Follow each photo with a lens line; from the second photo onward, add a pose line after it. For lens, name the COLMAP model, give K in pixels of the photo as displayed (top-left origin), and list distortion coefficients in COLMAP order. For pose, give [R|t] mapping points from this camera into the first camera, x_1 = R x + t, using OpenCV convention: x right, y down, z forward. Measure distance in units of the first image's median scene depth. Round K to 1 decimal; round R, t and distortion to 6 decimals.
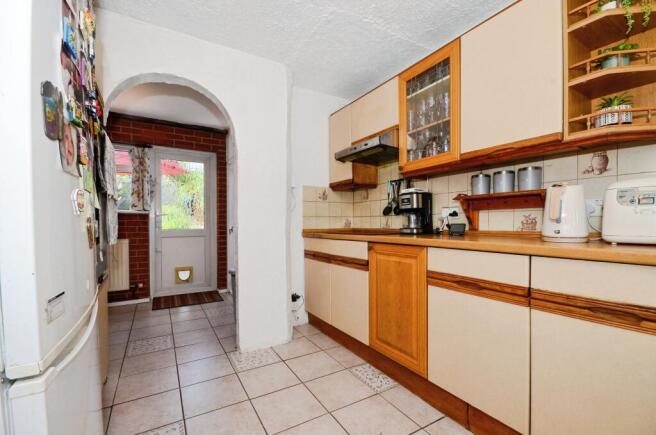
lens RADIAL K [[291.4, 0, 333.3], [0, 291.4, 231.4], [0, 0, 1]] dist [-0.009240, -0.000386]
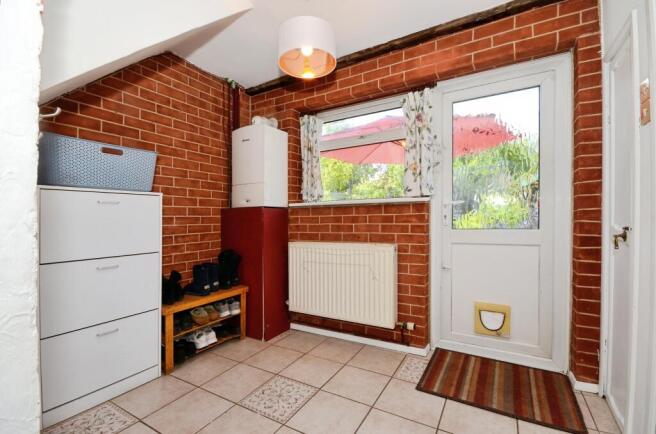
lens RADIAL K [[291.4, 0, 328.2], [0, 291.4, 222.3], [0, 0, 1]] dist [-0.009240, -0.000386]
pose [[0.477475, 0.006247, -0.878623, -0.223078], [-0.014674, 0.999892, -0.000865, -0.016383], [0.878523, 0.013306, 0.477515, 0.546846]]
